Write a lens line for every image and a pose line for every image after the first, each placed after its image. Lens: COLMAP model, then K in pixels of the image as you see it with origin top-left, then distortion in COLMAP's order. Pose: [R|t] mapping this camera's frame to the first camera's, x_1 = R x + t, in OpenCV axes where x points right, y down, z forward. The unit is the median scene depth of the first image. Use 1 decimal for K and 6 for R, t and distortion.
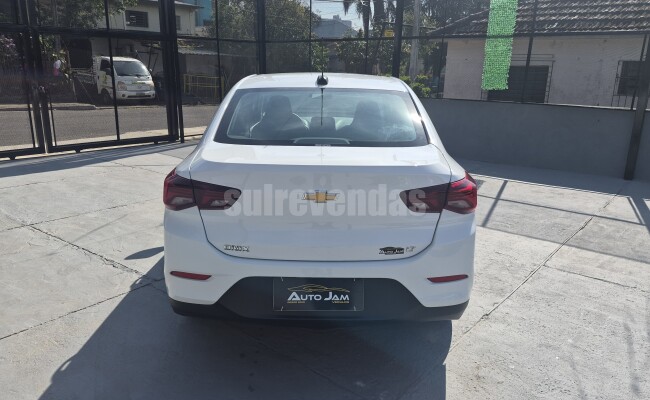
lens RADIAL K [[488.9, 0, 327.1], [0, 488.9, 190.7], [0, 0, 1]] dist [0.119919, -0.166808]
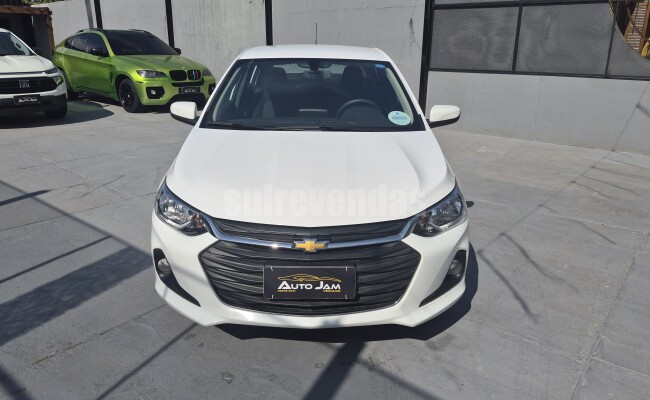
lens RADIAL K [[488.9, 0, 327.1], [0, 488.9, 190.7], [0, 0, 1]] dist [0.119919, -0.166808]
pose [[-0.999481, -0.026623, -0.018141, -0.009404], [-0.032146, 0.861351, 0.506992, -0.249769], [0.002128, 0.507312, -0.861760, 1.021045]]
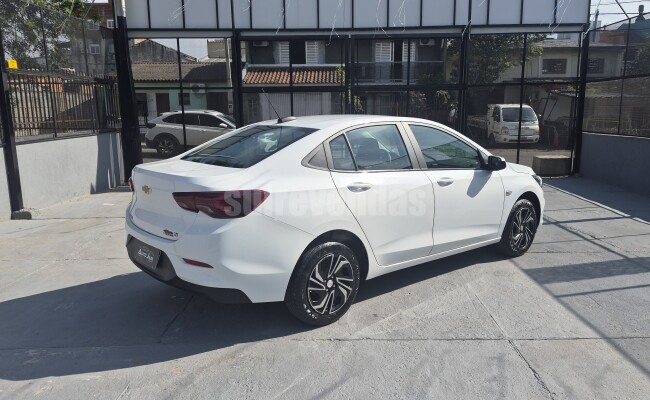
lens RADIAL K [[488.9, 0, 327.1], [0, 488.9, 190.7], [0, 0, 1]] dist [0.119919, -0.166808]
pose [[0.639627, 0.096402, -0.762617, 0.420694], [-0.164642, 0.986262, -0.013416, -0.016025], [0.750847, 0.134140, 0.646711, 0.106806]]
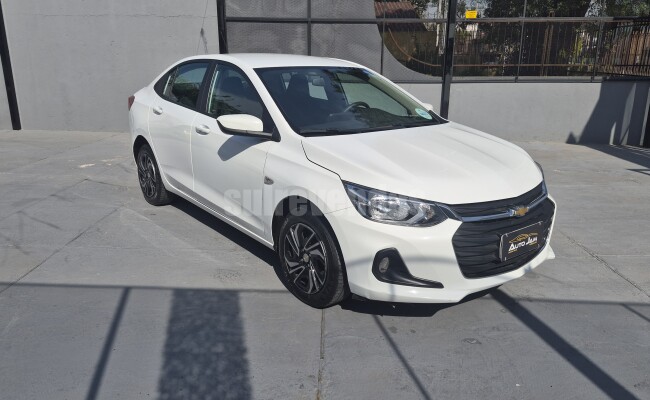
lens RADIAL K [[488.9, 0, 327.1], [0, 488.9, 190.7], [0, 0, 1]] dist [0.119919, -0.166808]
pose [[-0.784565, 0.130908, -0.606070, 0.300593], [-0.175870, 0.890333, 0.419973, -0.219348], [0.594582, 0.436086, -0.675501, 0.949914]]
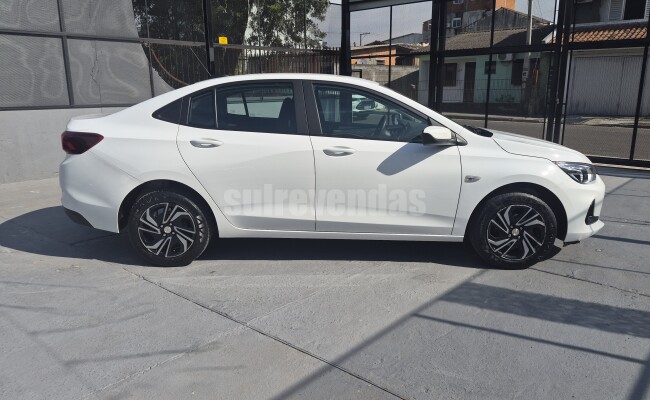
lens RADIAL K [[488.9, 0, 327.1], [0, 488.9, 190.7], [0, 0, 1]] dist [0.119919, -0.166808]
pose [[-0.025490, 0.187904, -0.981857, 0.548070], [-0.237350, 0.952953, 0.188534, -0.100424], [0.971090, 0.237849, 0.020308, 0.526596]]
